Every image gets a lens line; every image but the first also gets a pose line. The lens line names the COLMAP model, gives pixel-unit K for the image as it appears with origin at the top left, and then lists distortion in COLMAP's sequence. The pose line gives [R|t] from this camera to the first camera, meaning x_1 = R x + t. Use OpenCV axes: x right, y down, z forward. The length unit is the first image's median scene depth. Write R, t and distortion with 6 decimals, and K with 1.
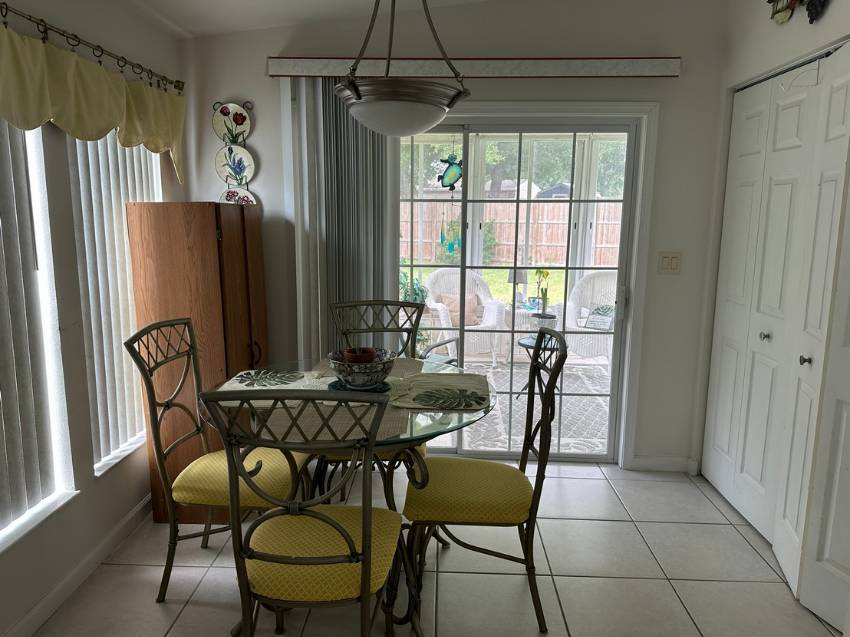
lens RADIAL K [[610.2, 0, 425.7], [0, 610.2, 320.9], [0, 0, 1]] dist [0.029275, -0.044903]
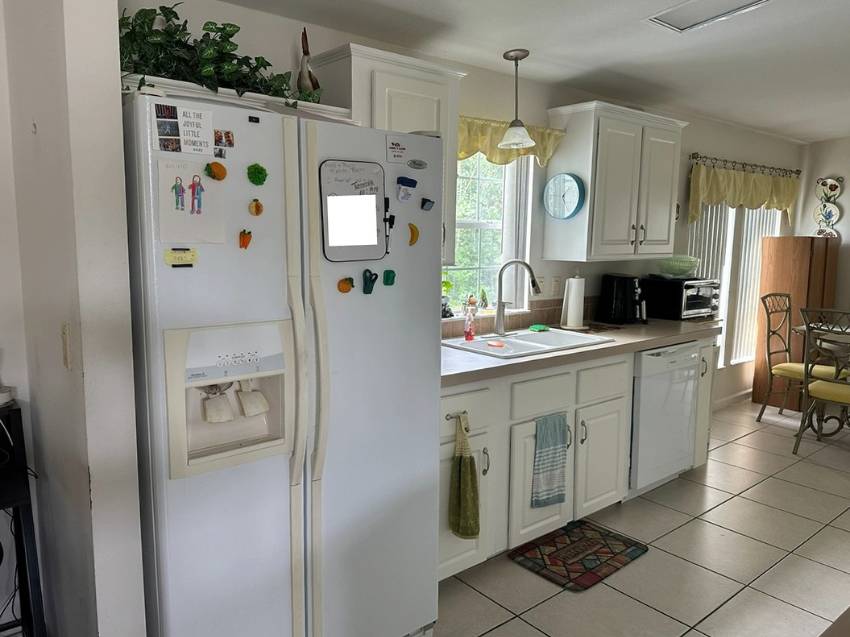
lens RADIAL K [[610.2, 0, 426.1], [0, 610.2, 324.2], [0, 0, 1]] dist [0.029275, -0.044903]
pose [[0.648641, 0.099434, -0.754571, 0.299270], [-0.135192, 0.990716, 0.014339, 0.184255], [0.748991, 0.092711, 0.656061, -0.979508]]
